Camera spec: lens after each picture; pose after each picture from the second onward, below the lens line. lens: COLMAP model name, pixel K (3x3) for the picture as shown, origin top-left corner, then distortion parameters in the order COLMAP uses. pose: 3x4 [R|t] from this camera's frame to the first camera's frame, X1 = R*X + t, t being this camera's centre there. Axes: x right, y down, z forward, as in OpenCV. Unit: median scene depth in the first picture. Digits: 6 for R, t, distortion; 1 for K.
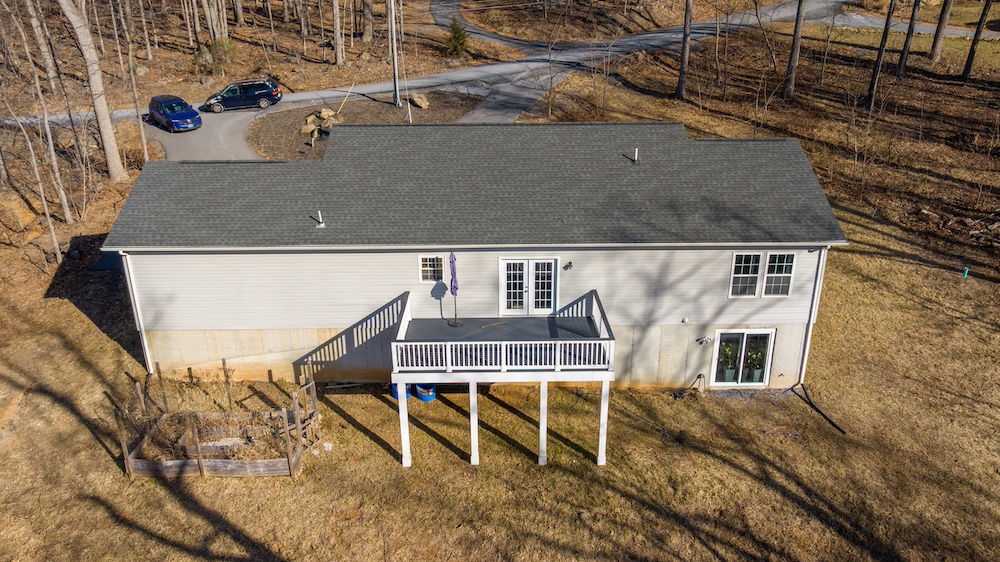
lens RADIAL K [[708.1, 0, 498.8], [0, 708.1, 277.5], [0, 0, 1]] dist [-0.006546, 0.009160]
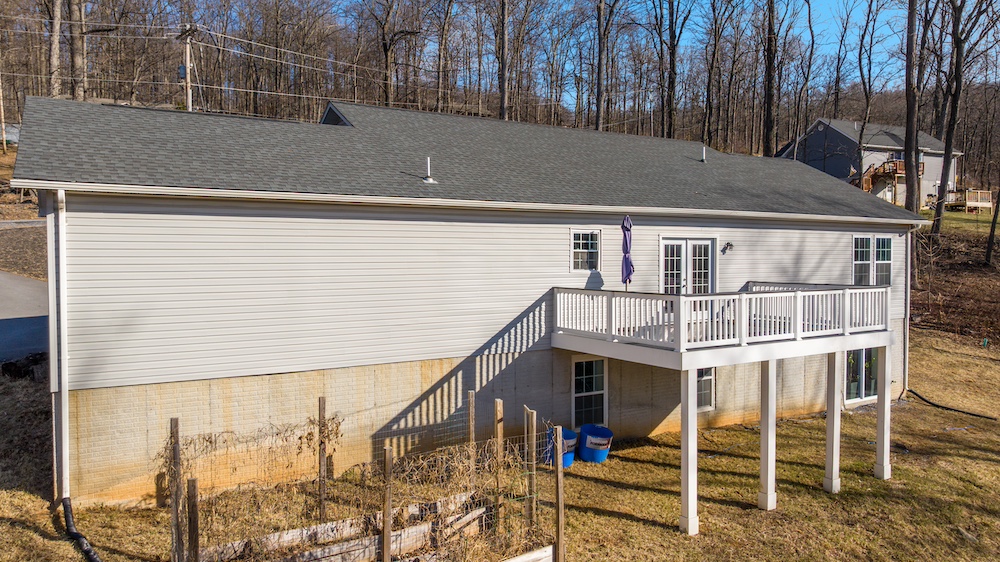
lens RADIAL K [[708.1, 0, 500.6], [0, 708.1, 283.8], [0, 0, 1]] dist [-0.006546, 0.009160]
pose [[0.854905, -0.012157, 0.518642, -0.510962], [0.185323, 0.940918, -0.283424, 0.192372], [-0.484554, 0.338417, 0.806648, 0.503175]]
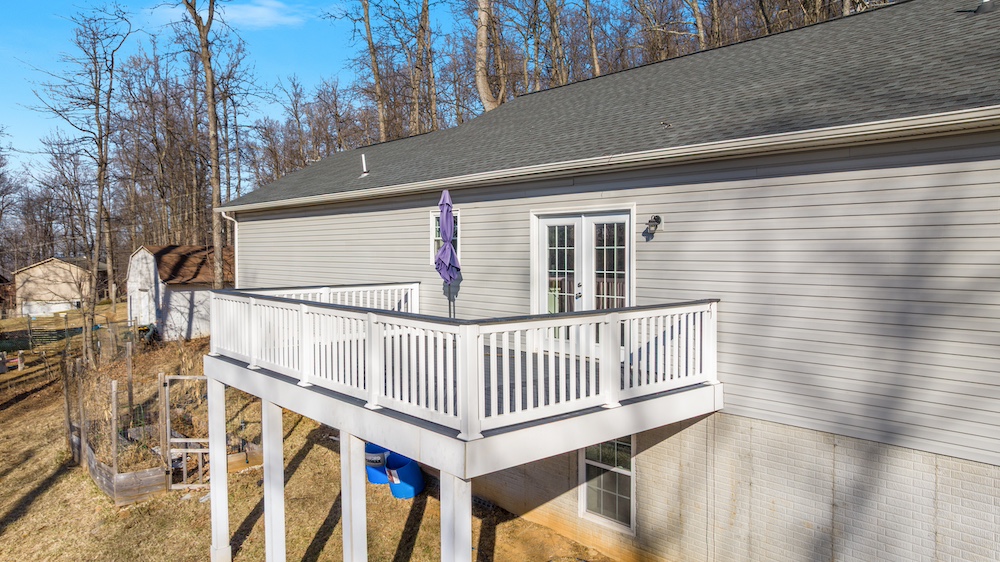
lens RADIAL K [[708.1, 0, 499.9], [0, 708.1, 277.4], [0, 0, 1]] dist [-0.006546, 0.009160]
pose [[0.663625, 0.038604, -0.747069, 0.329433], [-0.268446, 0.944440, -0.189659, 0.103984], [0.698240, 0.326410, 0.637117, 0.697053]]
